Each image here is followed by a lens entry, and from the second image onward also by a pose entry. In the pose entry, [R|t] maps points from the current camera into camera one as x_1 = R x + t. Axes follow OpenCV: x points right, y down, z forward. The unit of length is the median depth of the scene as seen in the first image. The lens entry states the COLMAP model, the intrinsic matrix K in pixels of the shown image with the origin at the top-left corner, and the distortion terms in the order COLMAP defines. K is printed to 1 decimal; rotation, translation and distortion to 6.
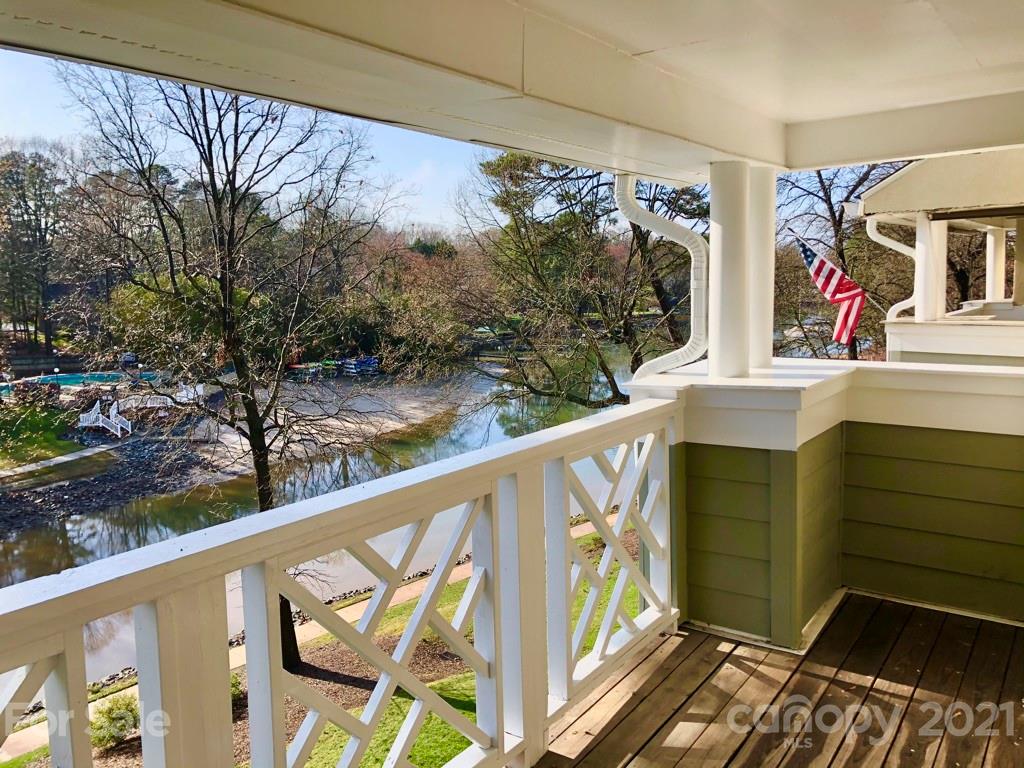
lens RADIAL K [[831.7, 0, 512.4], [0, 831.7, 374.6], [0, 0, 1]] dist [0.054480, -0.079746]
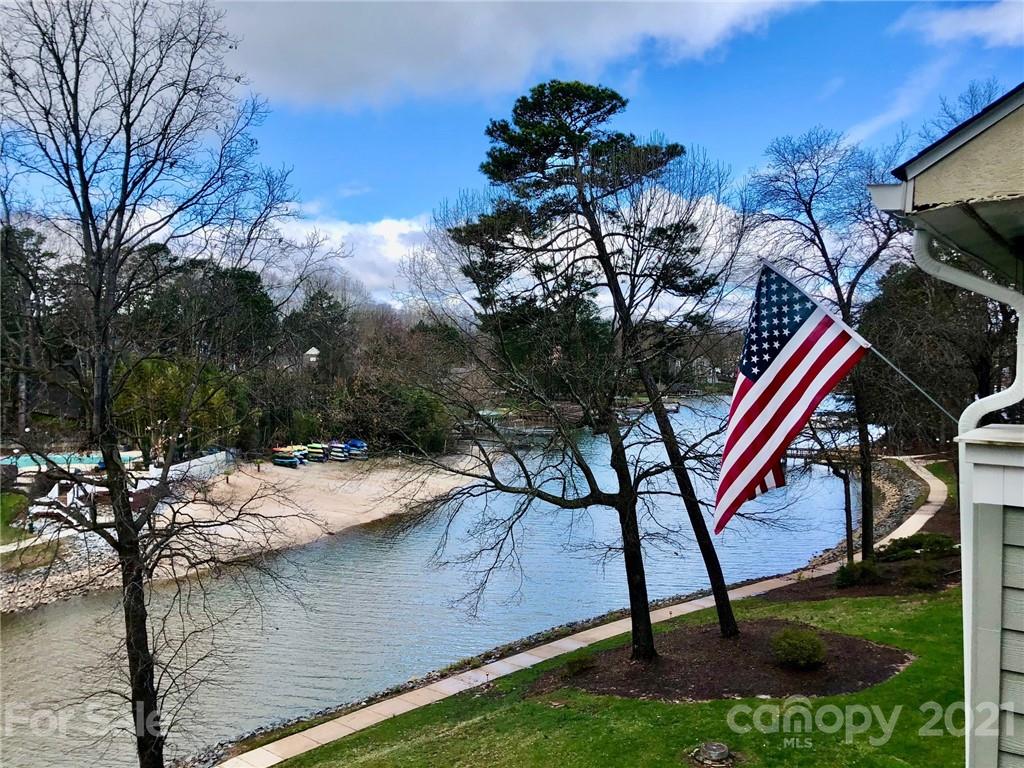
lens RADIAL K [[831.7, 0, 512.4], [0, 831.7, 374.6], [0, 0, 1]] dist [0.054480, -0.079746]
pose [[0.999791, 0.017232, -0.010970, 0.035816], [-0.018242, 0.994842, -0.099787, -0.008801], [0.009194, 0.099966, 0.994948, 0.095743]]
